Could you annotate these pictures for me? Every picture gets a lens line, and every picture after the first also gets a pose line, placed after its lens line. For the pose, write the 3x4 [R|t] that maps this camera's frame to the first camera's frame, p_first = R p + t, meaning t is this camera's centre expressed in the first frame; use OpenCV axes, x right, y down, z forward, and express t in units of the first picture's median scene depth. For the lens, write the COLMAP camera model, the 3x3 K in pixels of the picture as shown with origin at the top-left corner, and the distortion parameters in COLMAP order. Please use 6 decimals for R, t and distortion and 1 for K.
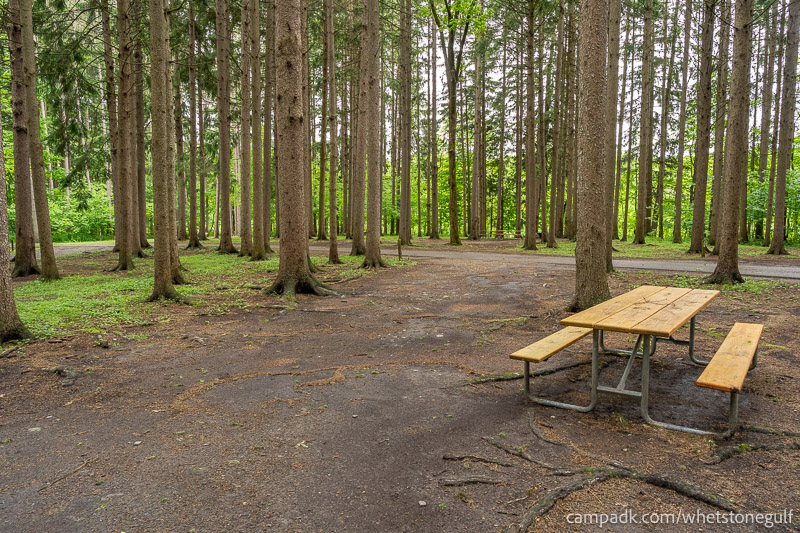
lens RADIAL K [[533.3, 0, 400.0], [0, 533.3, 266.5], [0, 0, 1]] dist [0.001096, -0.000449]
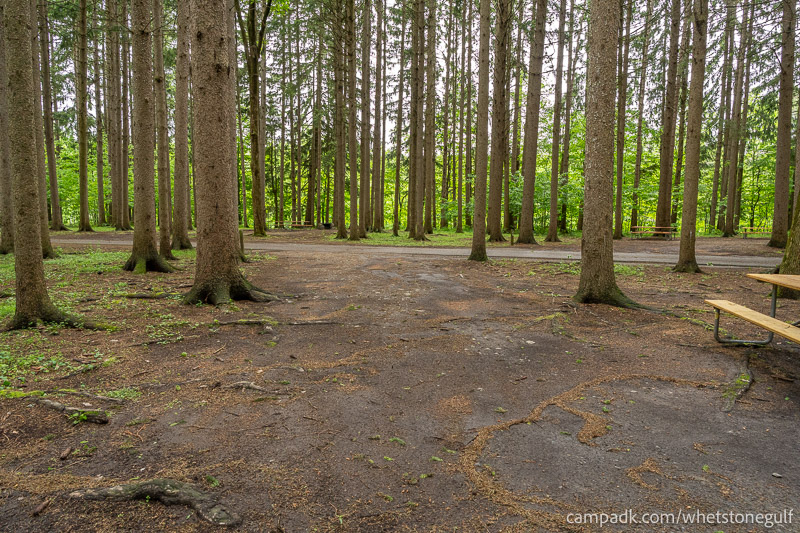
lens RADIAL K [[533.3, 0, 400.0], [0, 533.3, 266.5], [0, 0, 1]] dist [0.001096, -0.000449]
pose [[0.896611, -0.034176, 0.441498, -0.309452], [0.026456, 0.999371, 0.023633, -0.010246], [-0.442028, -0.009509, 0.896951, 0.216348]]
